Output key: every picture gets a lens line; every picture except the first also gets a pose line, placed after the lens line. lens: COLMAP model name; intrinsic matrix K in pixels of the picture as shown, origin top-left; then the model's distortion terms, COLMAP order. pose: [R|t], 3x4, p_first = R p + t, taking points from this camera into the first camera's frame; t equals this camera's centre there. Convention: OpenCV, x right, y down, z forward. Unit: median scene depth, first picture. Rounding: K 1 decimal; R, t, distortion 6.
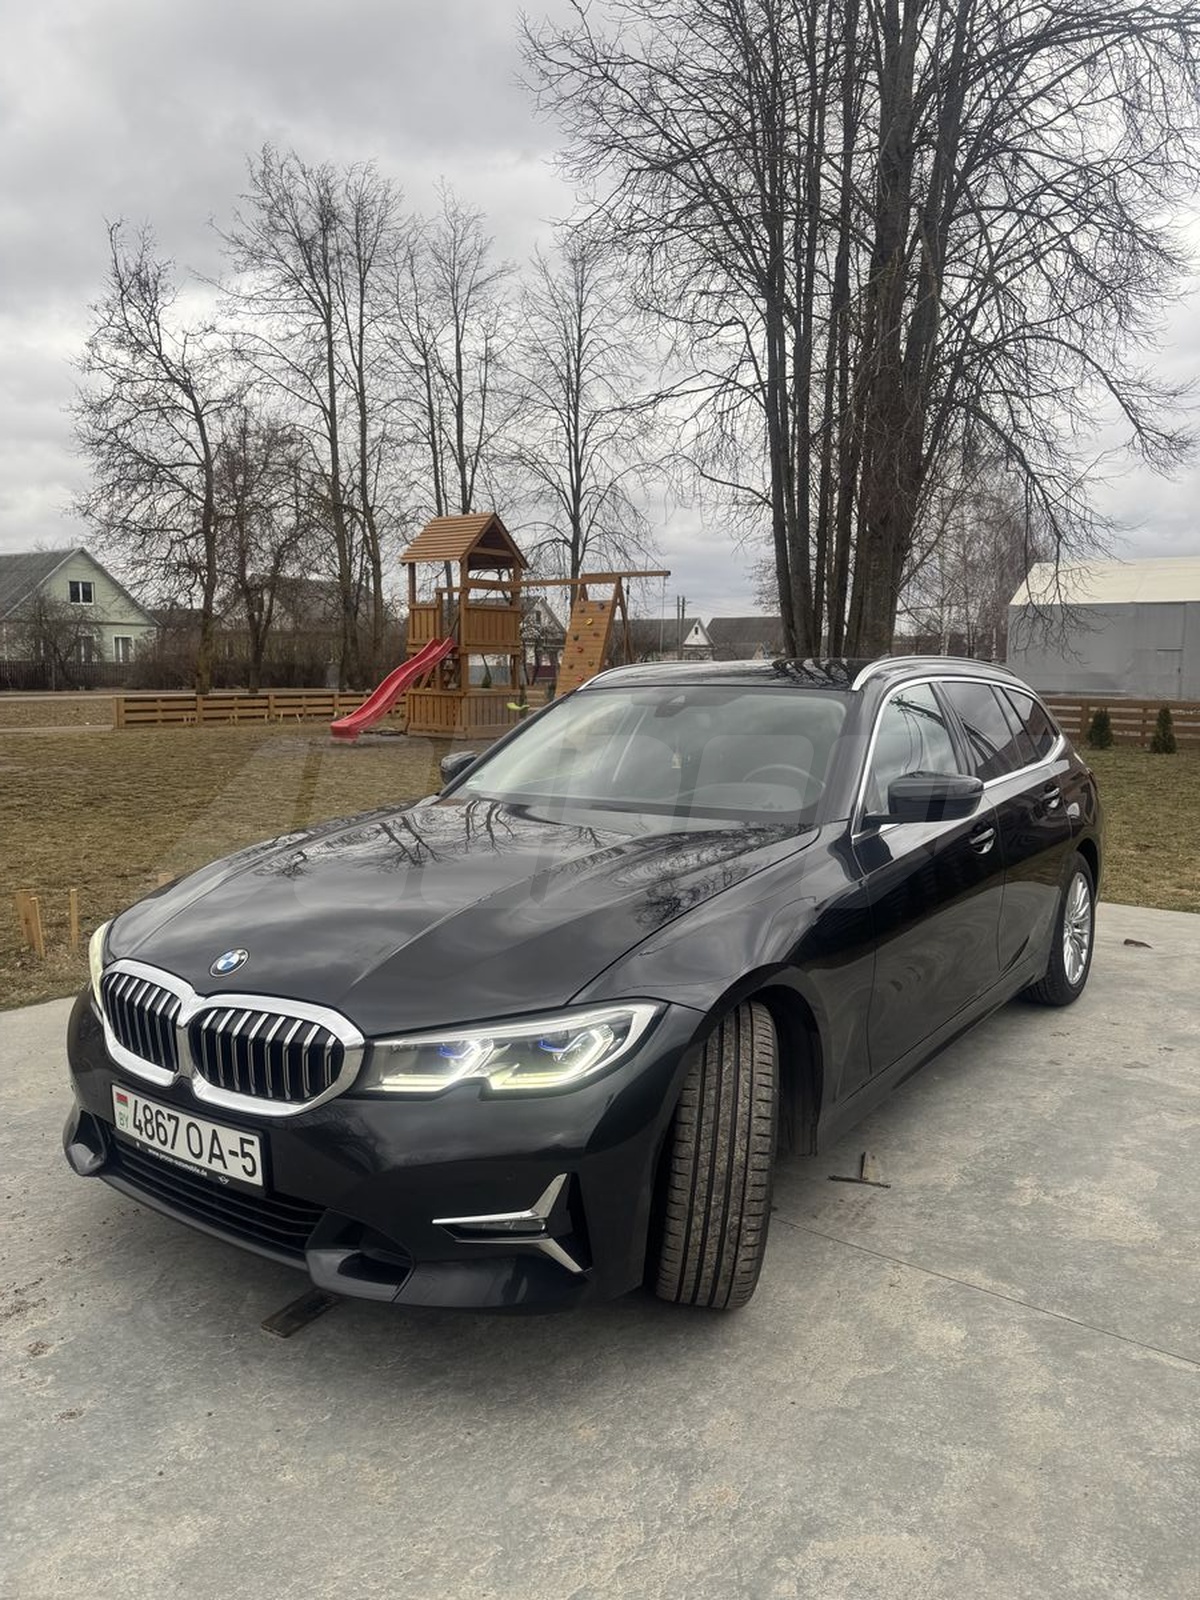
lens RADIAL K [[1122.3, 0, 593.2], [0, 1122.3, 803.7], [0, 0, 1]] dist [0.023617, -0.027865]
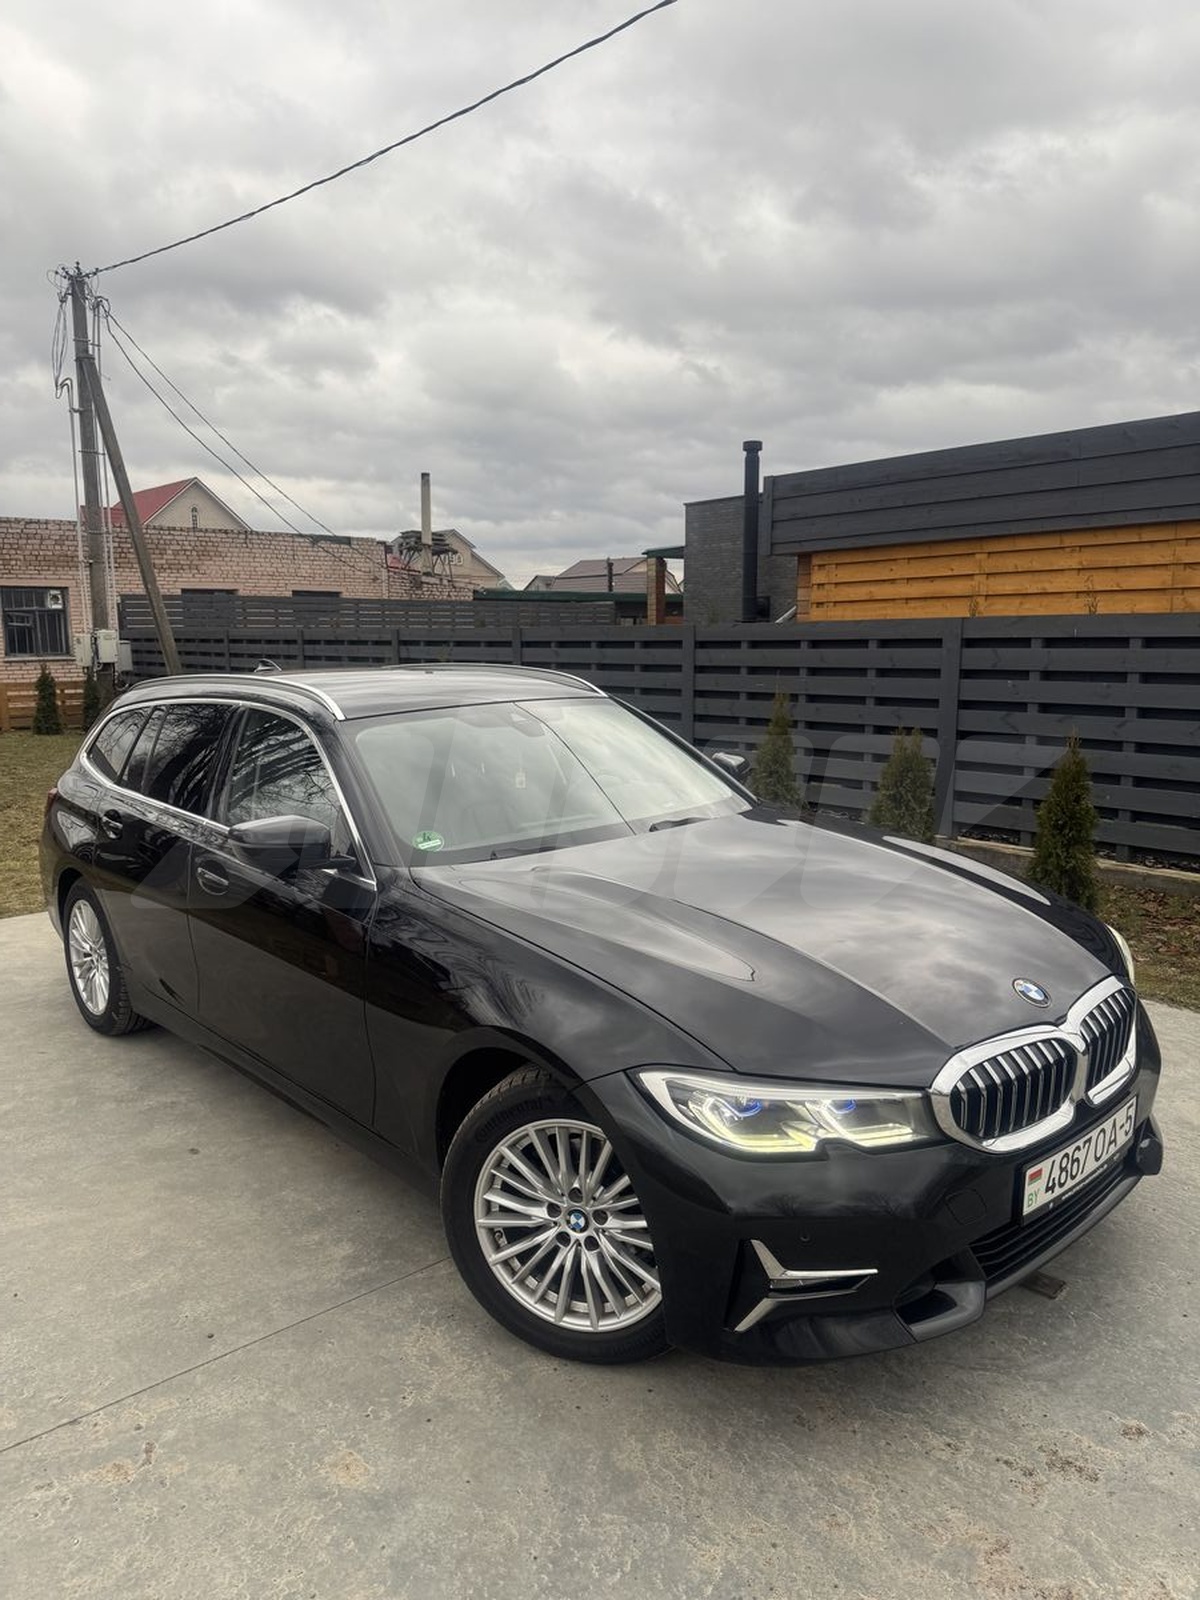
lens RADIAL K [[1122.3, 0, 593.2], [0, 1122.3, 803.7], [0, 0, 1]] dist [0.023617, -0.027865]
pose [[0.213203, -0.156528, 0.964388, -0.185761], [0.131482, 0.982700, 0.130433, -0.029138], [-0.968120, 0.098991, 0.230095, 0.152668]]
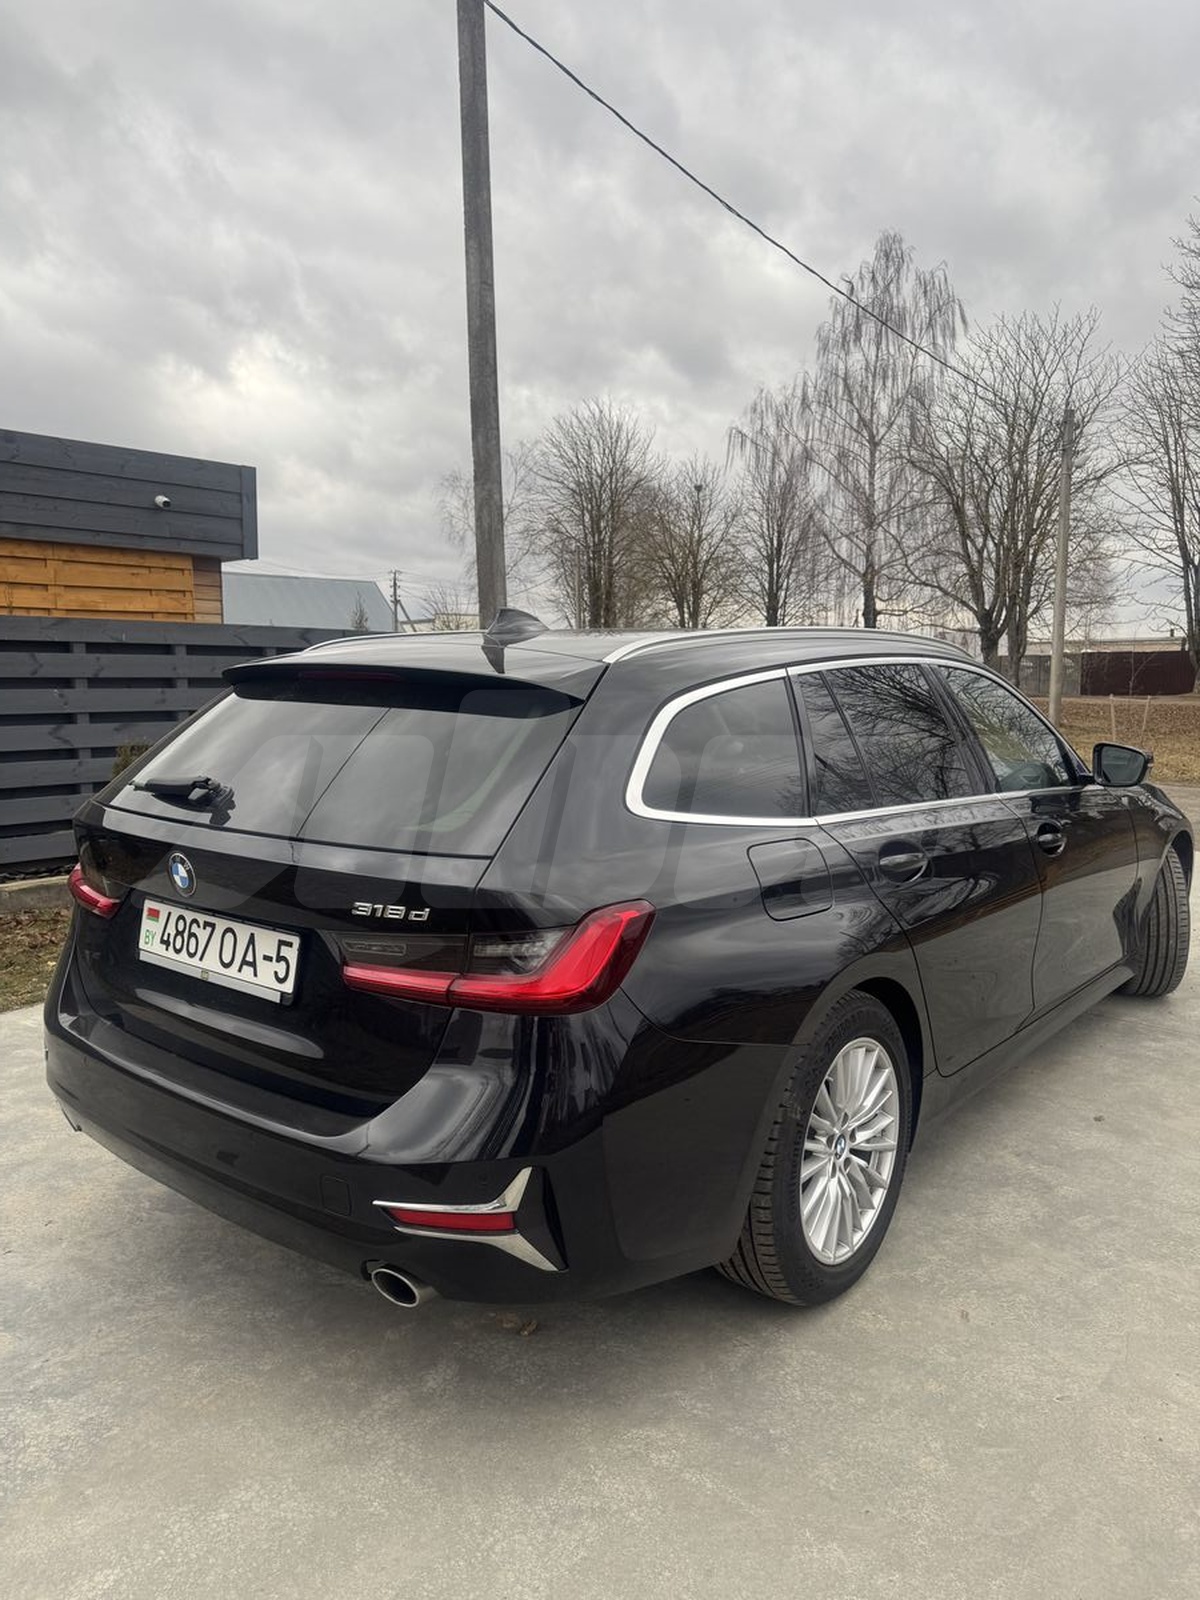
lens RADIAL K [[1135.3, 0, 596.9], [0, 1135.3, 799.8], [0, 0, 1]] dist [-0.002235, -0.004482]
pose [[-0.998567, -0.014407, 0.051550, 0.056104], [-0.002562, 0.974856, 0.222823, -0.046937], [-0.053464, 0.222371, -0.973495, 0.450567]]
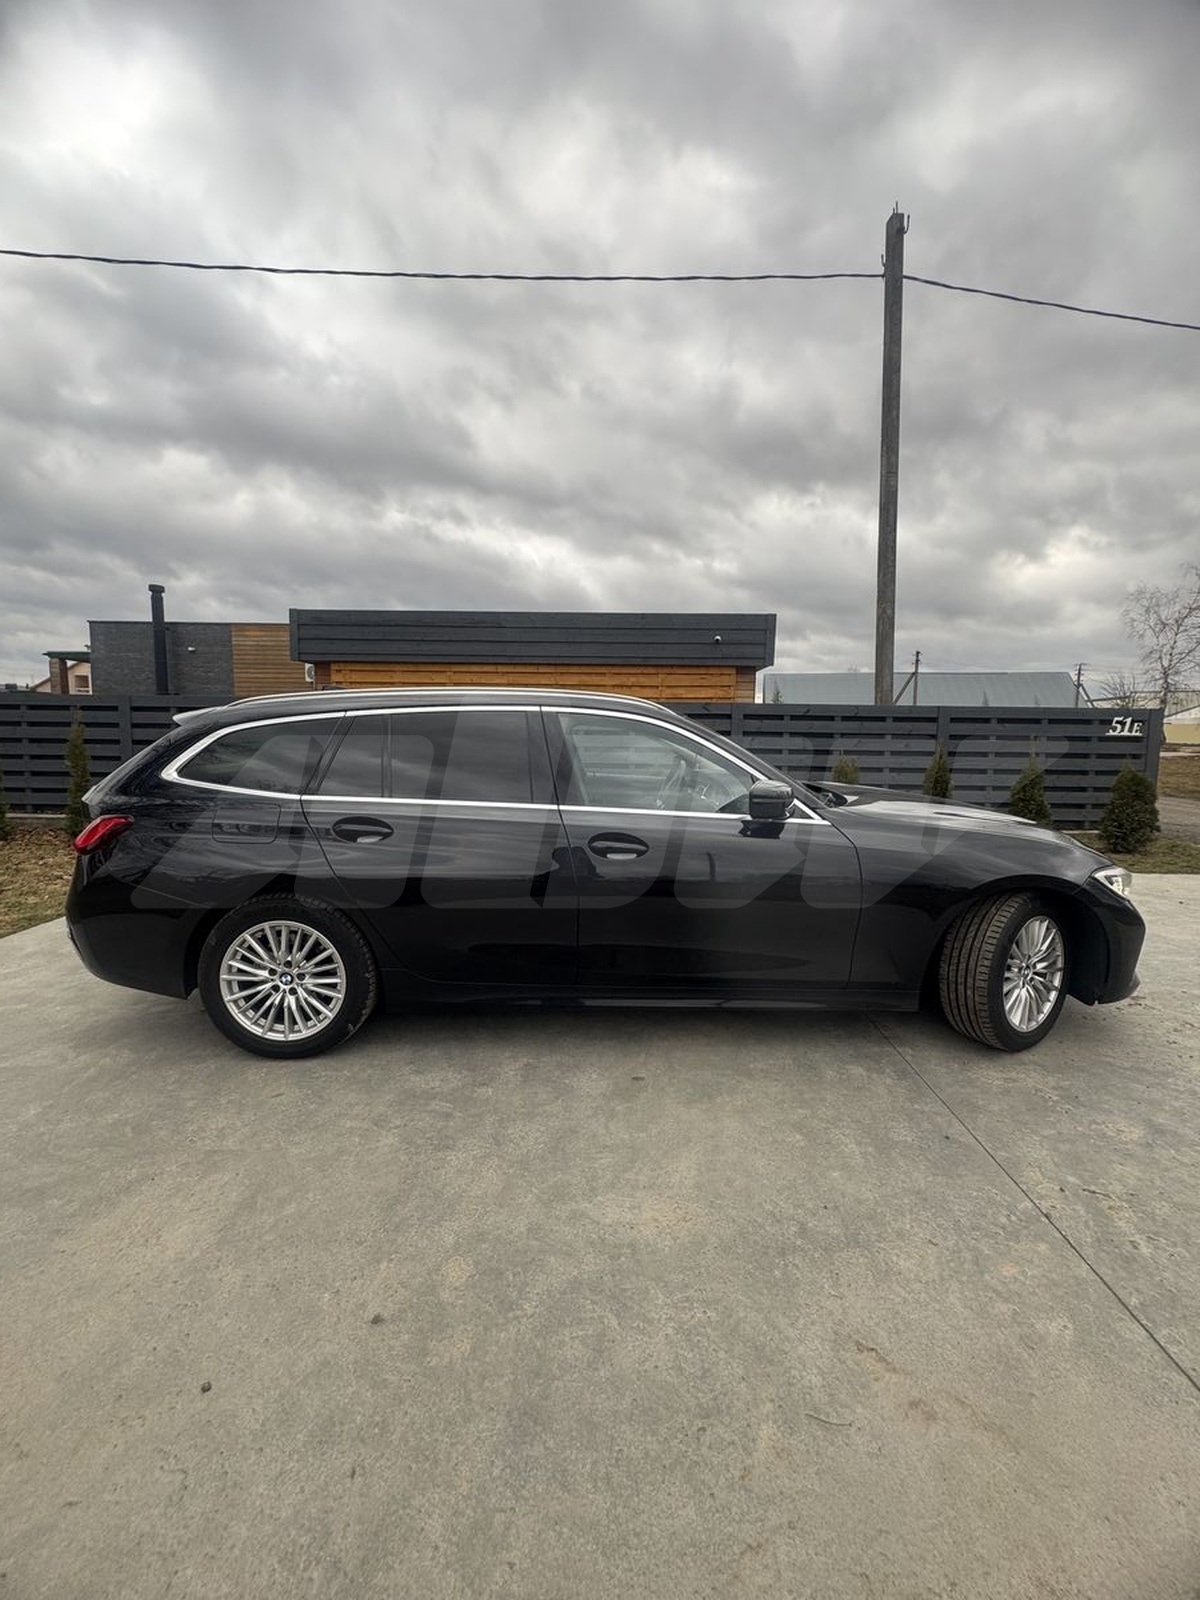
lens RADIAL K [[631.8, 0, 600.0], [0, 631.8, 800.0], [0, 0, 1]] dist [0.000514, -0.000284]
pose [[-0.609876, -0.098563, 0.786343, -0.111869], [0.076829, 0.980209, 0.182450, -0.033799], [-0.788764, 0.171685, -0.590234, 0.346219]]
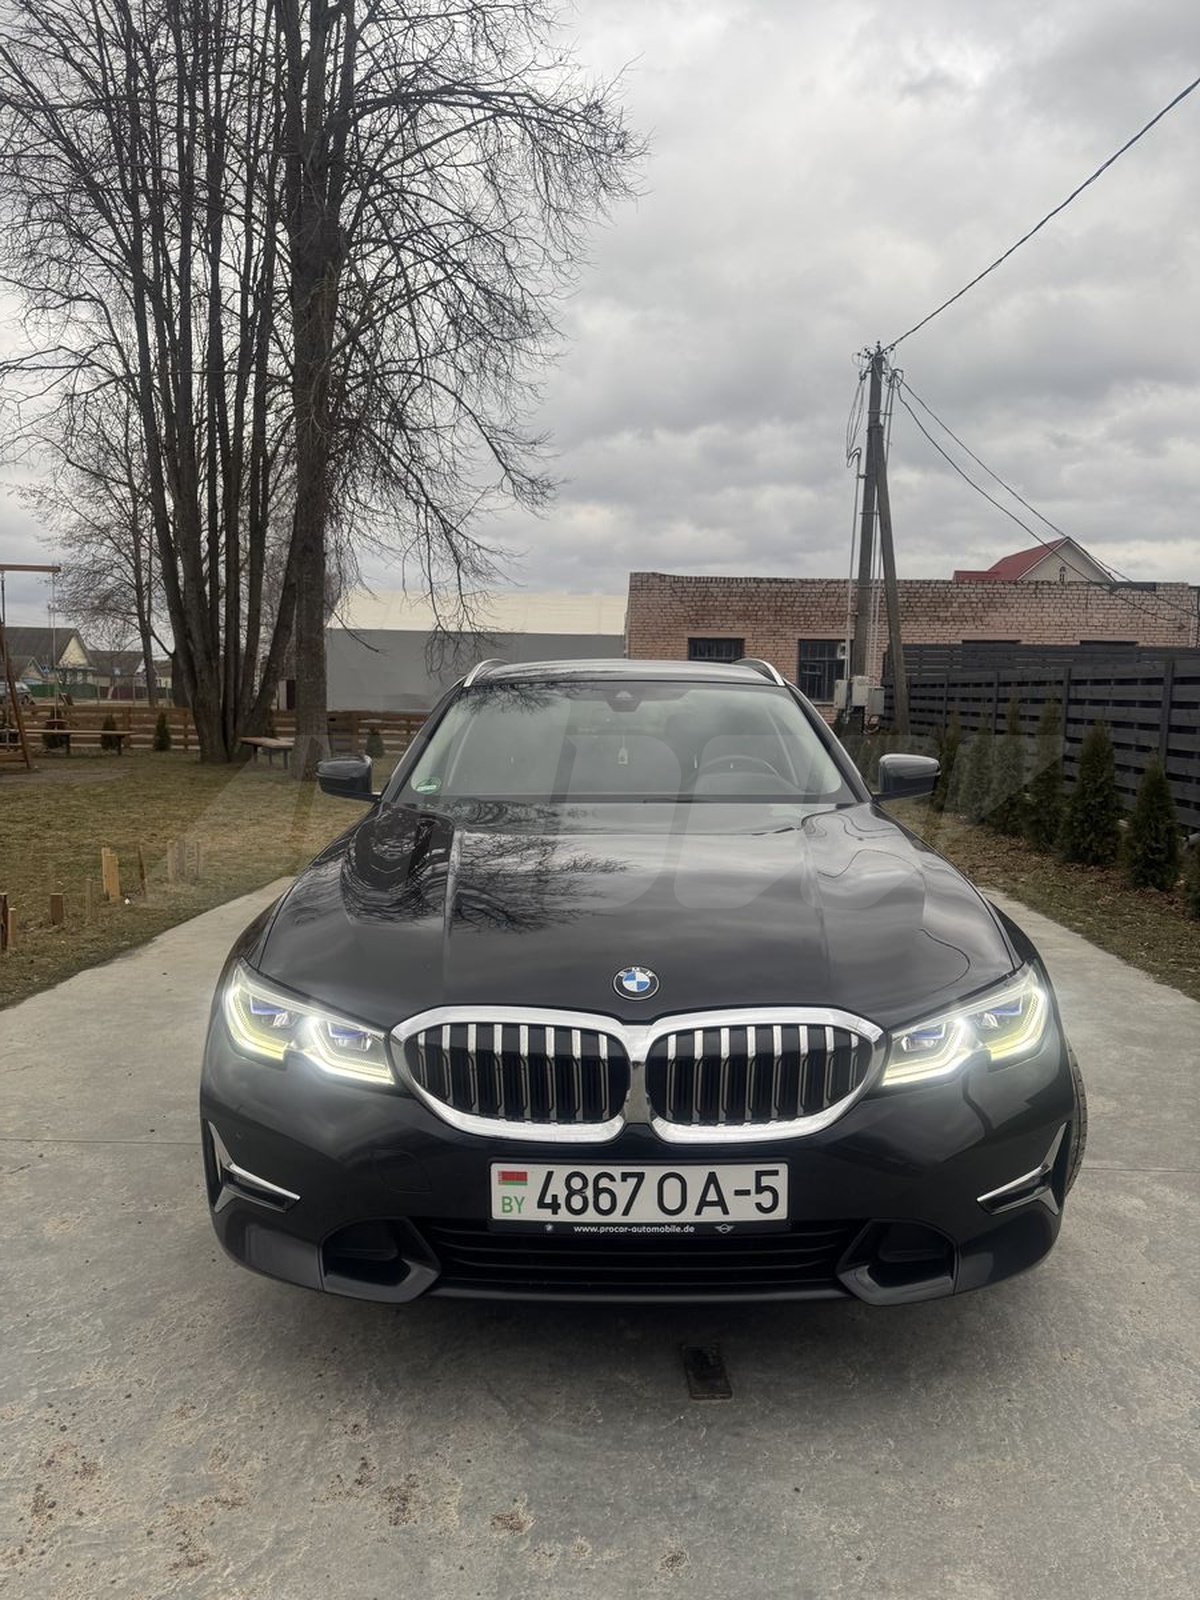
lens RADIAL K [[1107.6, 0, 596.1], [0, 1107.6, 804.7], [0, 0, 1]] dist [0.101187, -0.145607]
pose [[0.815616, -0.051753, 0.576274, -0.111551], [0.059473, 0.998215, 0.005471, -0.000064], [-0.575529, 0.029811, 0.817238, 0.043406]]
